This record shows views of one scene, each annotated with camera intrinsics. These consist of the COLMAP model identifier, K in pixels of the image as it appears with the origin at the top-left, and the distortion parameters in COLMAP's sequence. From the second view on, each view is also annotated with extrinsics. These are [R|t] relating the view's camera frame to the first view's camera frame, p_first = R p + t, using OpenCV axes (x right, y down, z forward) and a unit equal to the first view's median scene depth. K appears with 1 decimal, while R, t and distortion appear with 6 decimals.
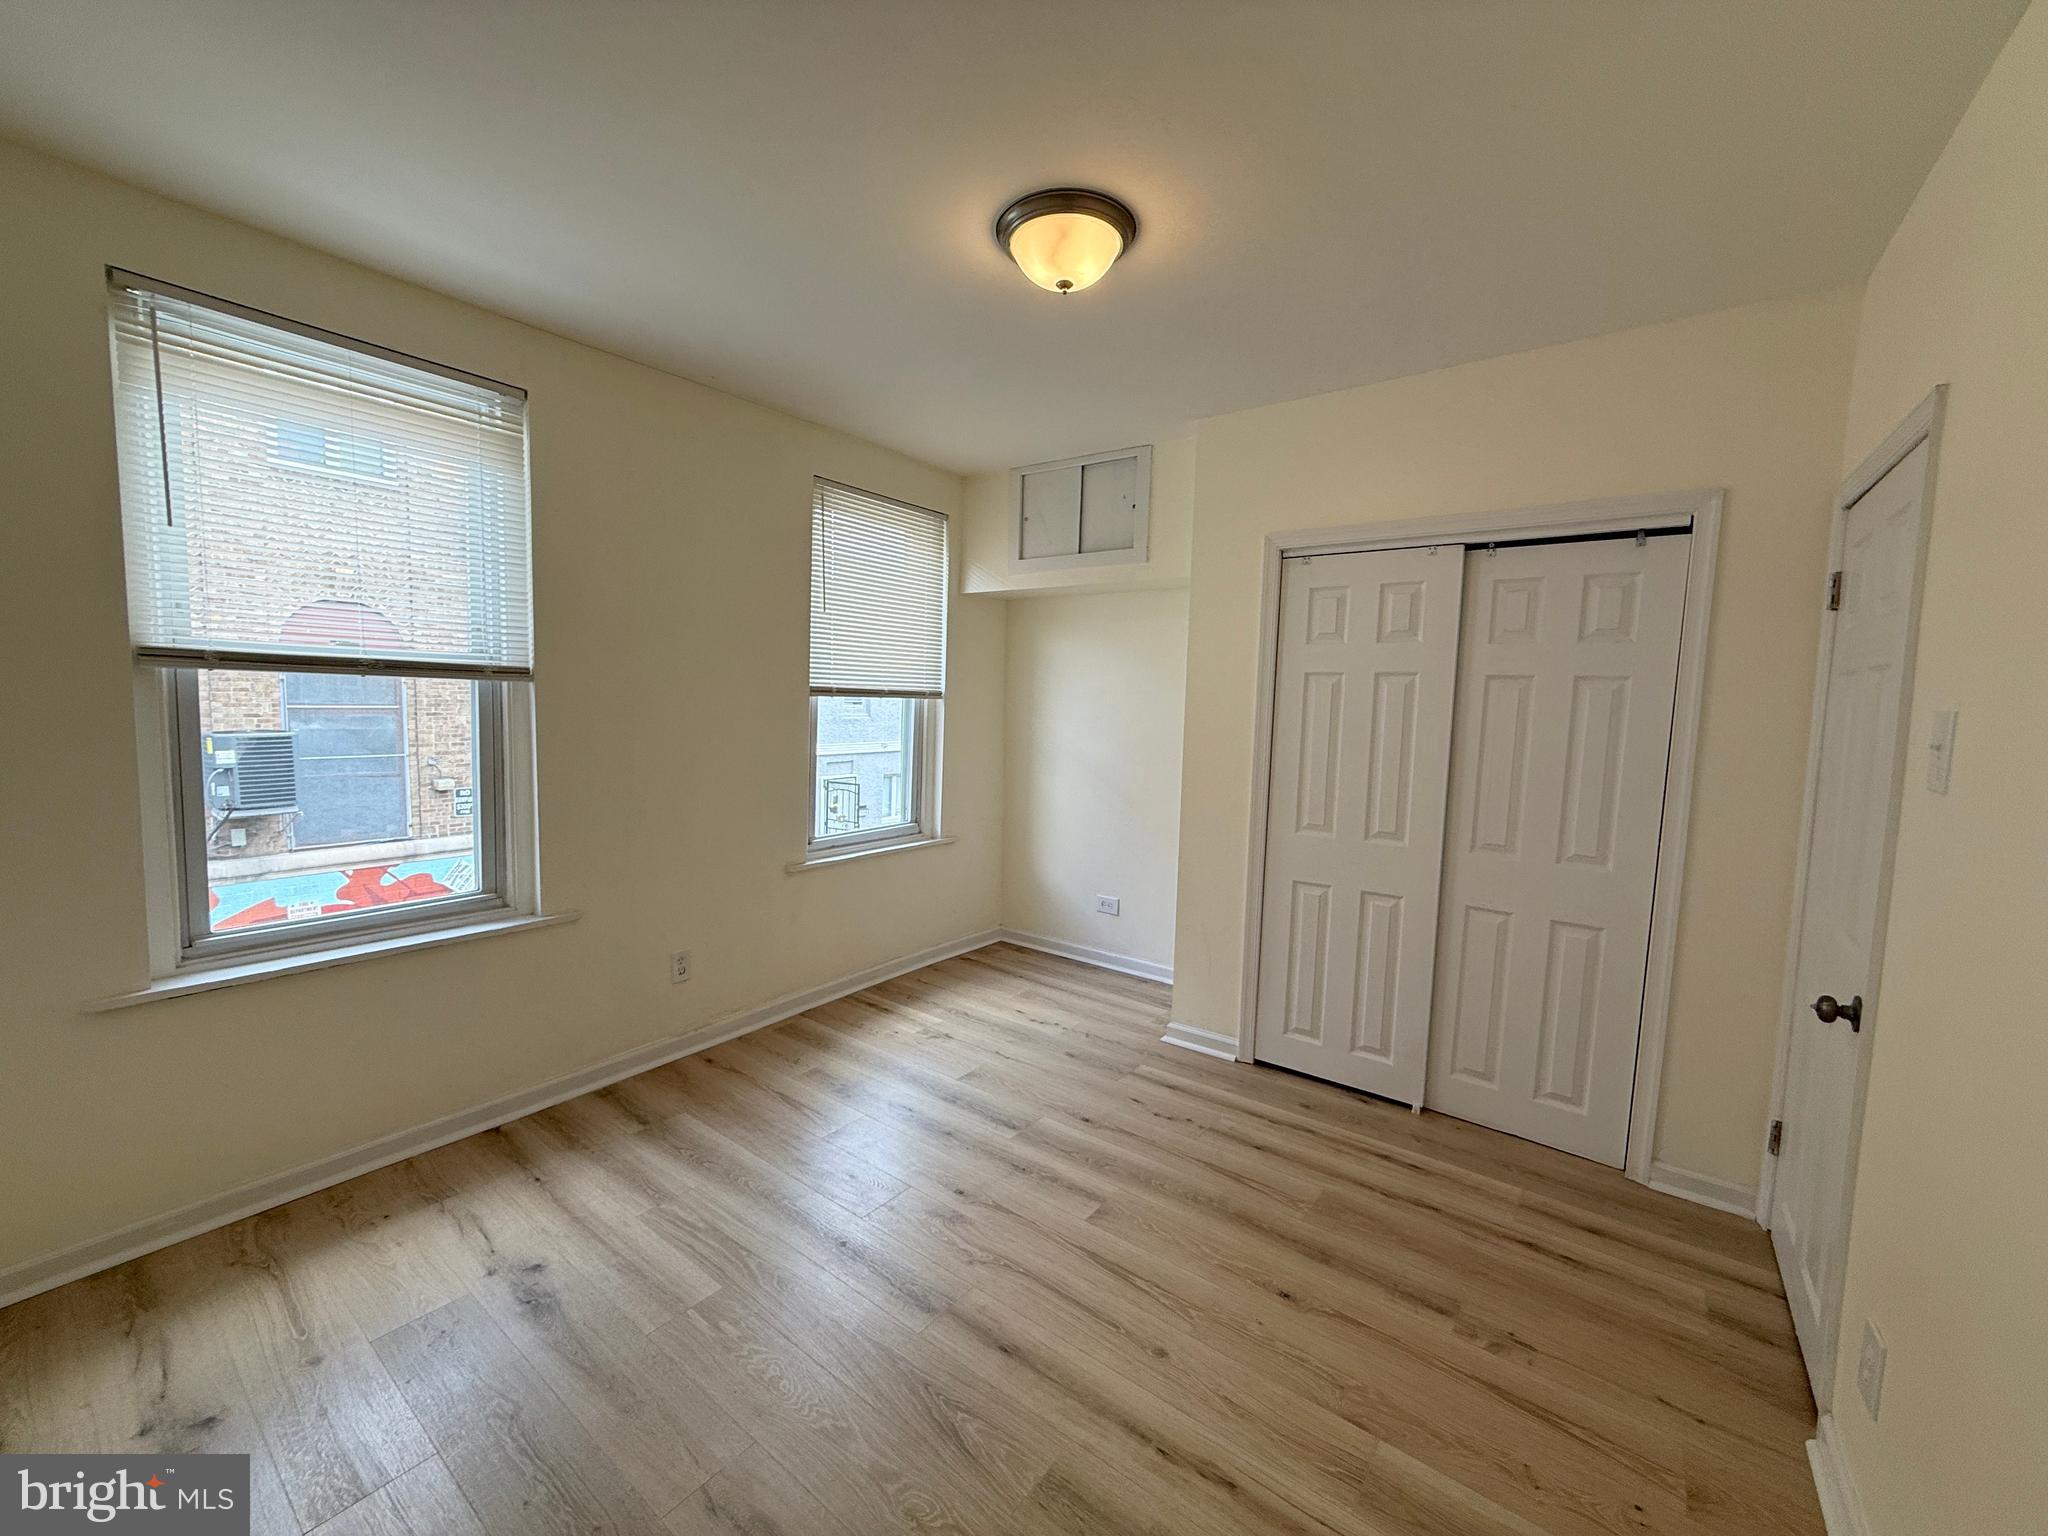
lens RADIAL K [[817.4, 0, 1019.9], [0, 817.4, 771.2], [0, 0, 1]] dist [-0.000128, 0.000016]
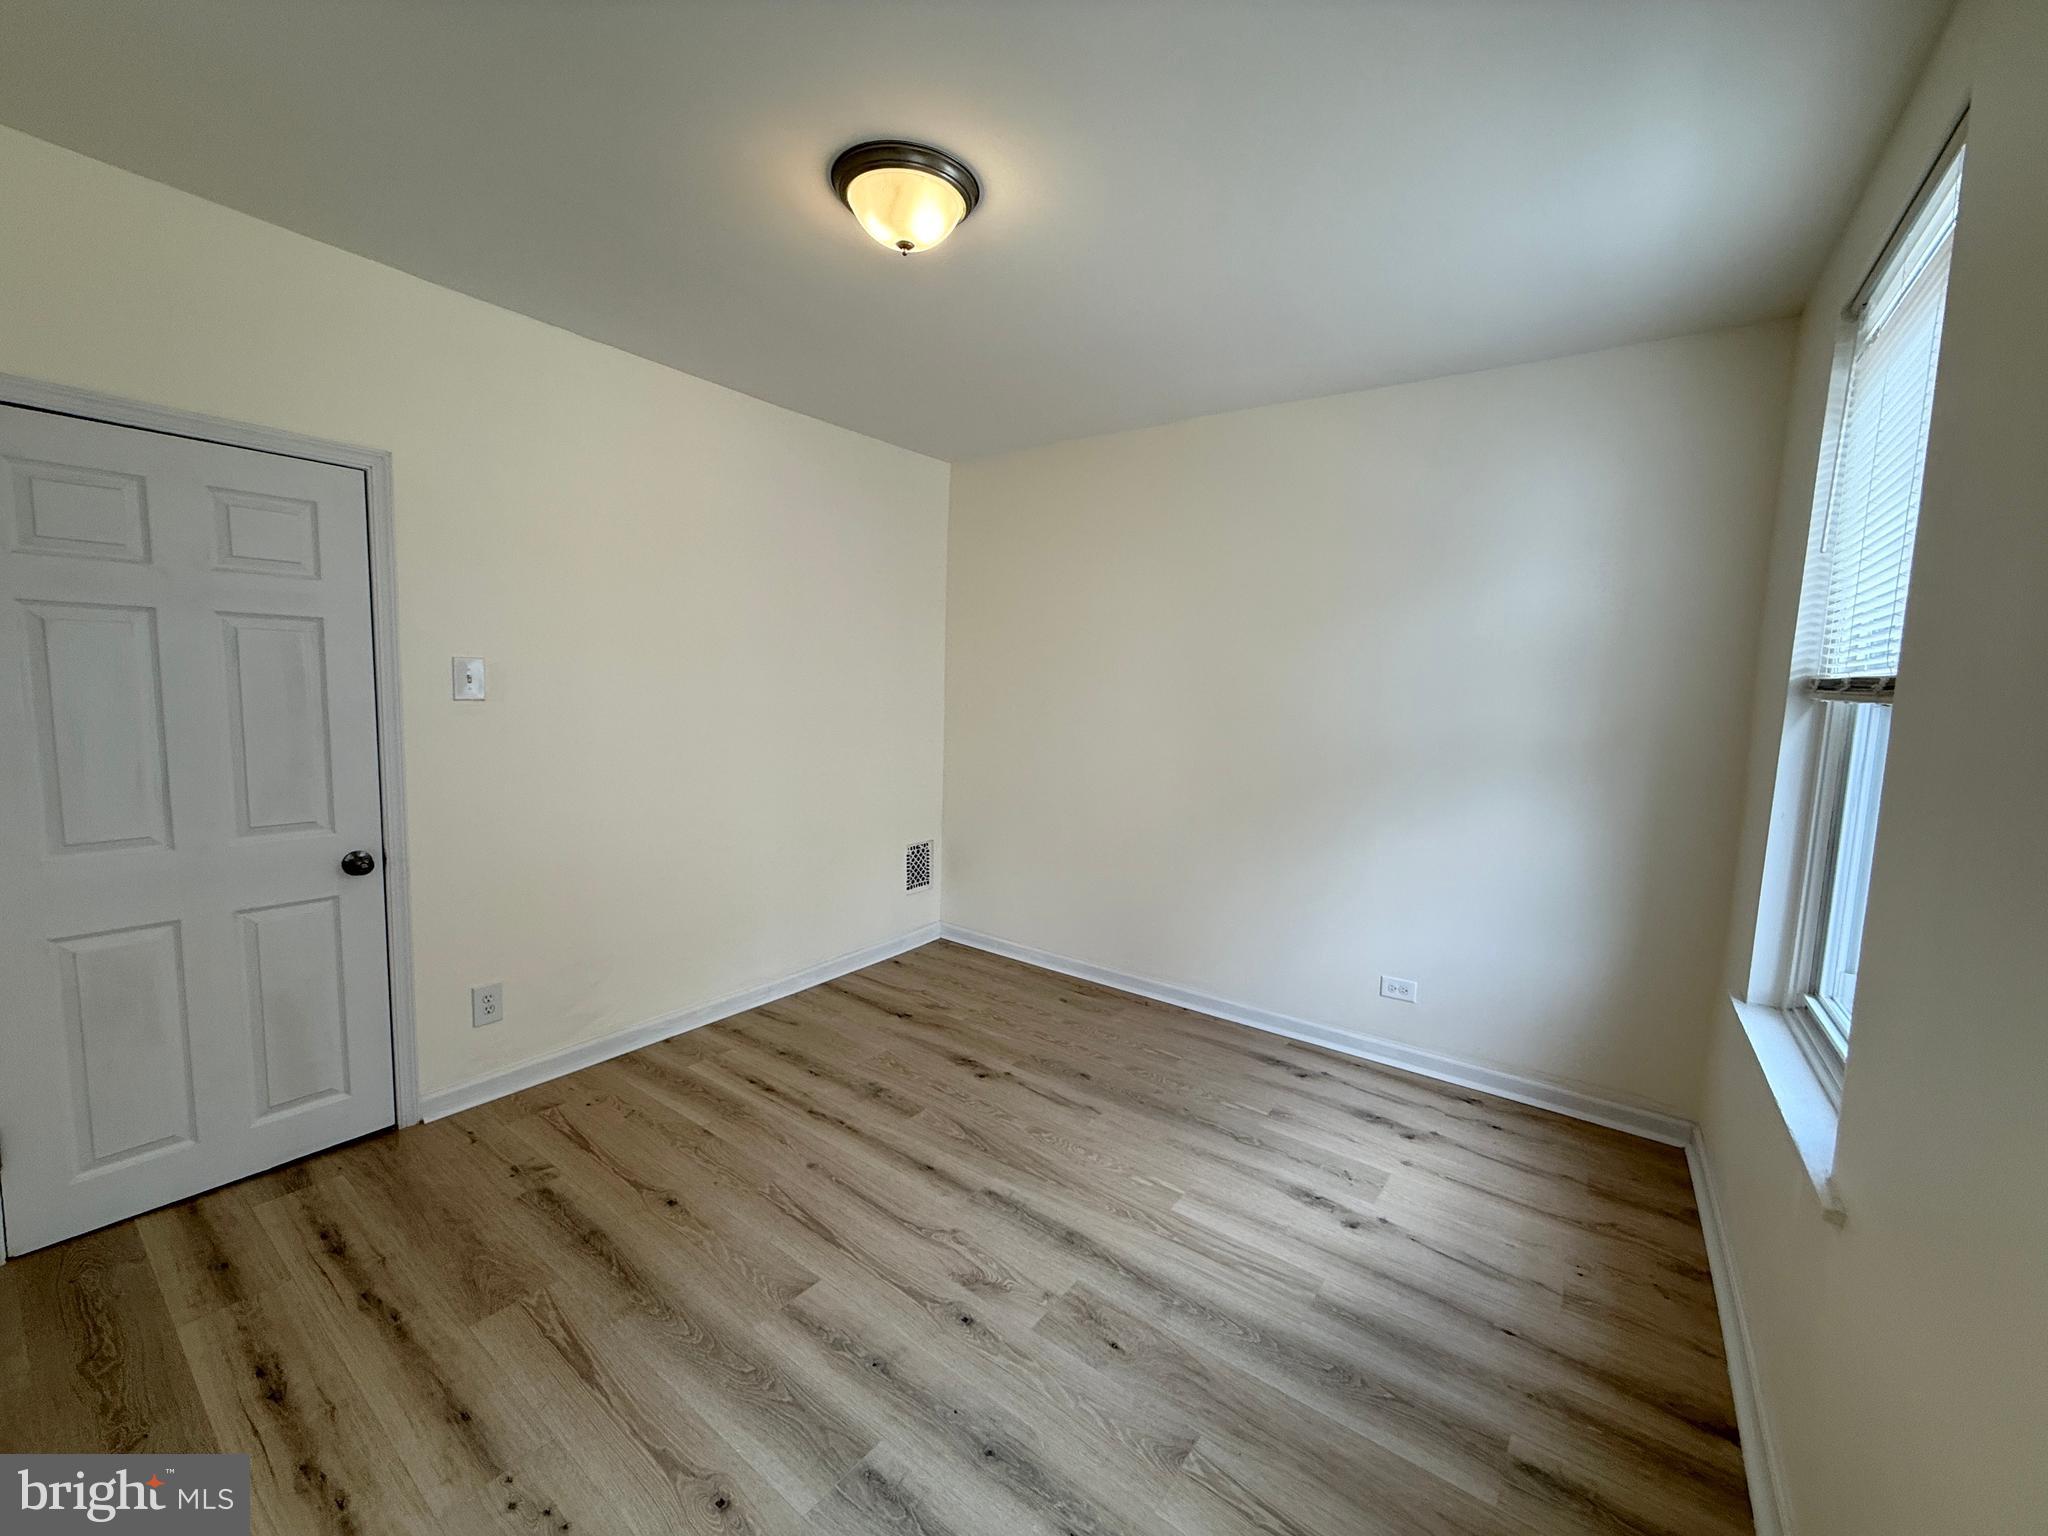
lens RADIAL K [[817.4, 0, 1019.5], [0, 817.4, 767.4], [0, 0, 1]] dist [-0.000128, 0.000016]
pose [[-0.998280, -0.056476, -0.015726, -0.071661], [-0.058465, 0.978835, 0.196121, -0.135593], [0.004317, 0.196703, -0.980454, 1.457837]]
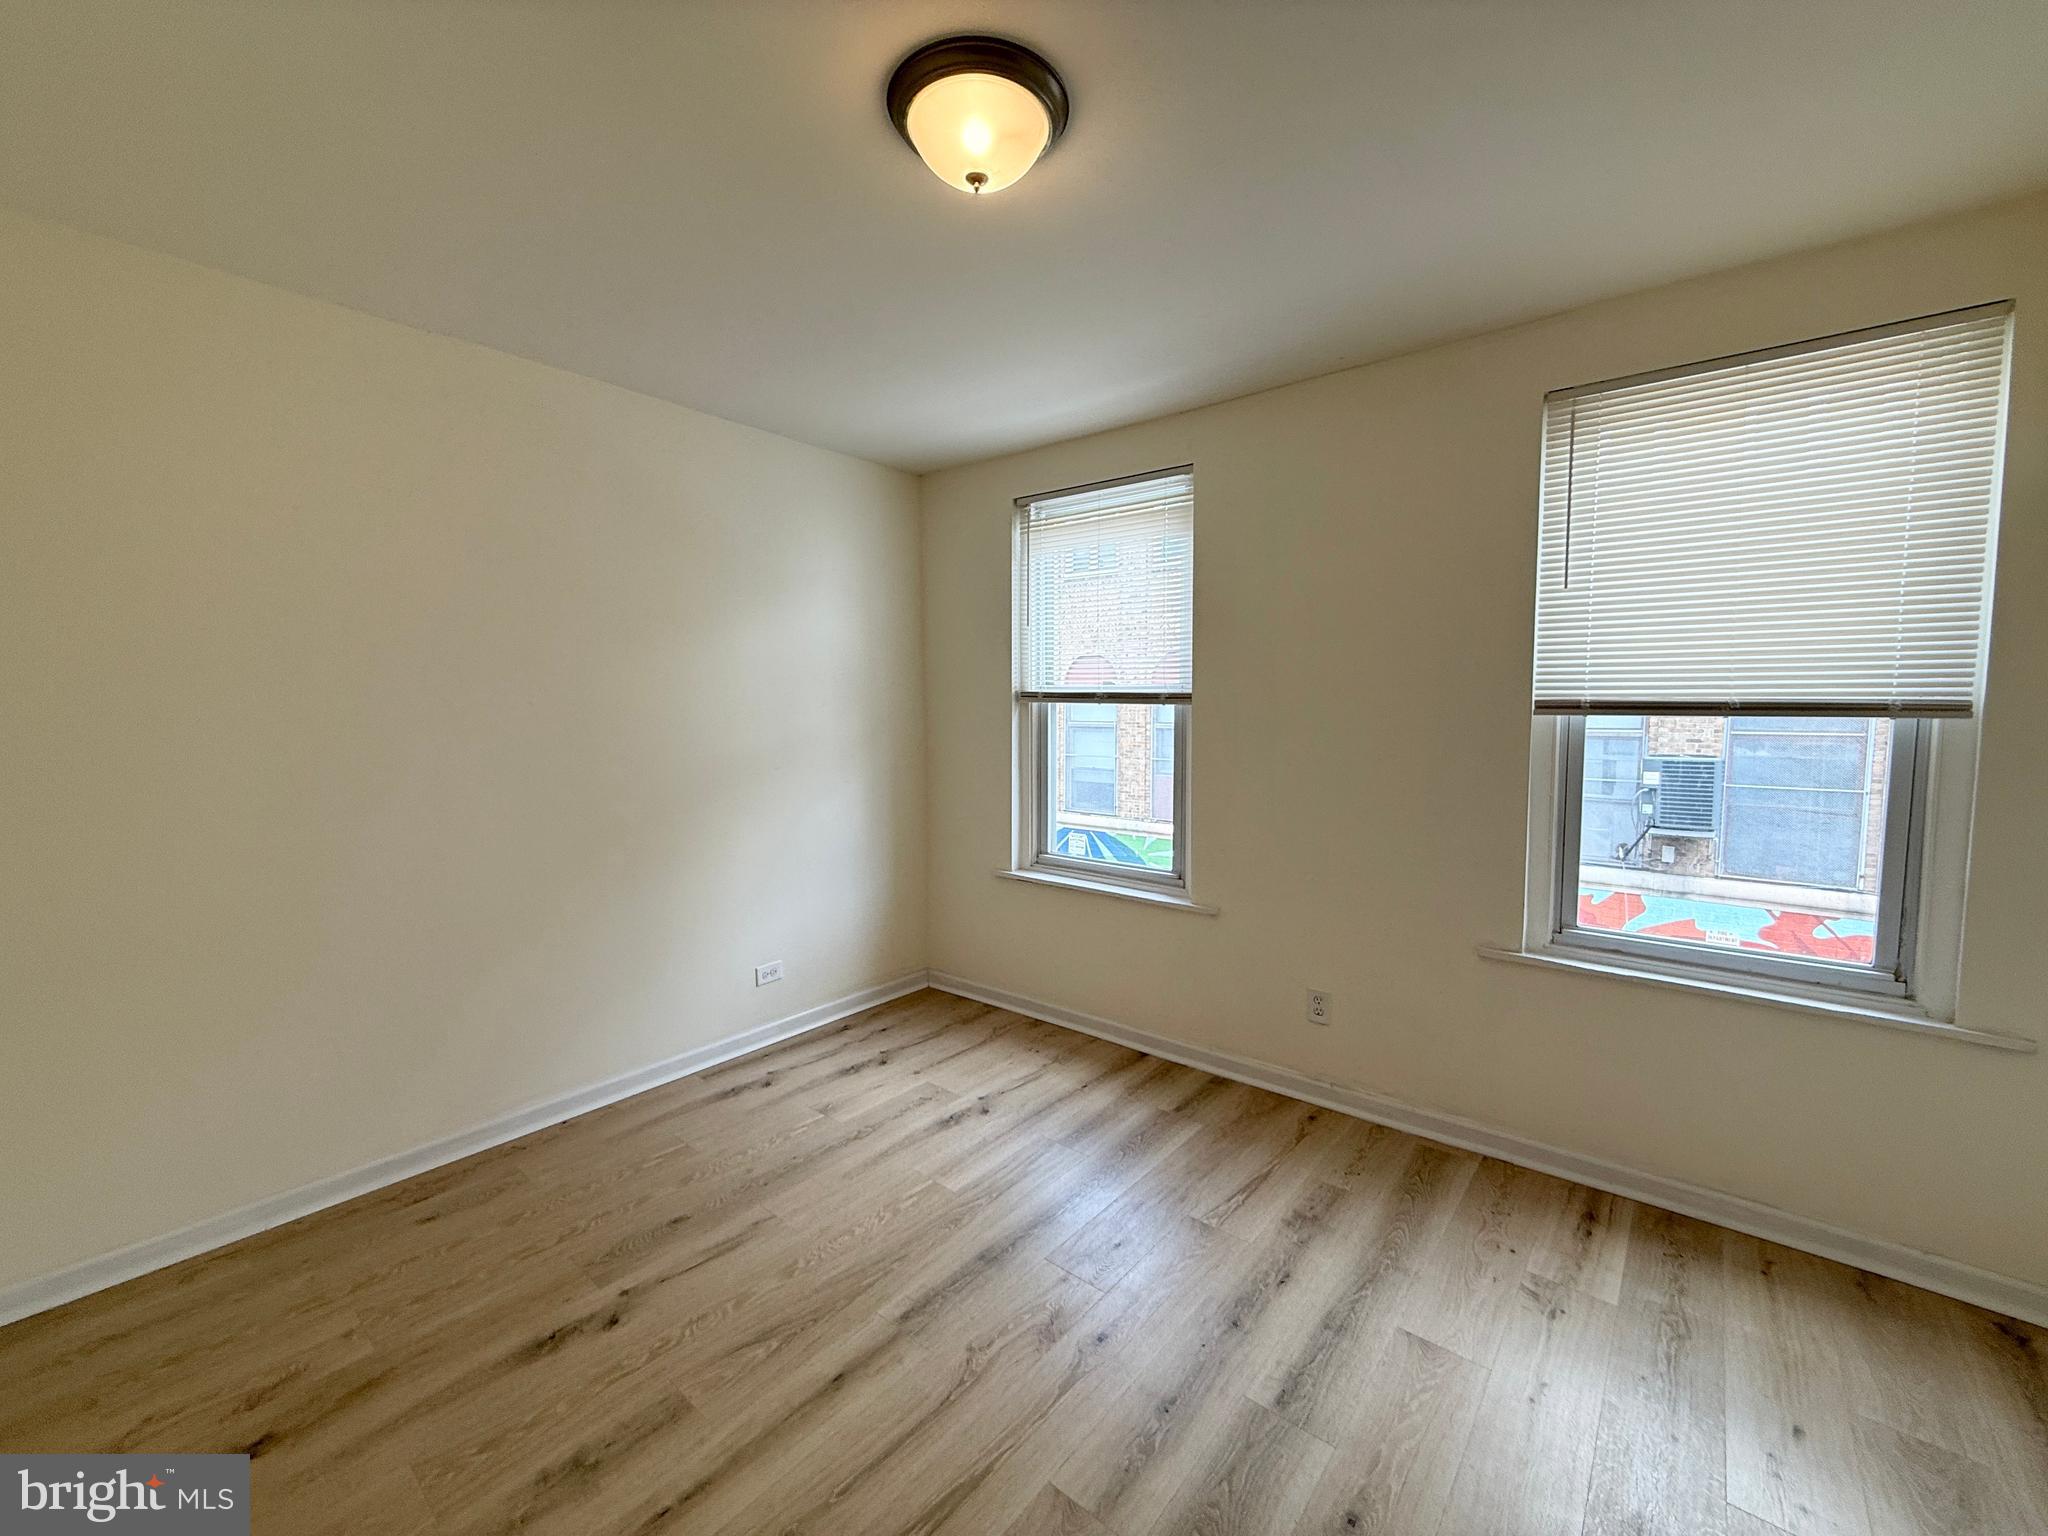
lens RADIAL K [[817.4, 0, 1014.4], [0, 817.4, 768.6], [0, 0, 1]] dist [-0.000128, 0.000016]
pose [[-0.051665, 0.054136, -0.997196, 0.604917], [-0.091272, 0.994095, 0.058697, -0.061816], [0.994485, 0.094049, -0.046419, 0.792876]]
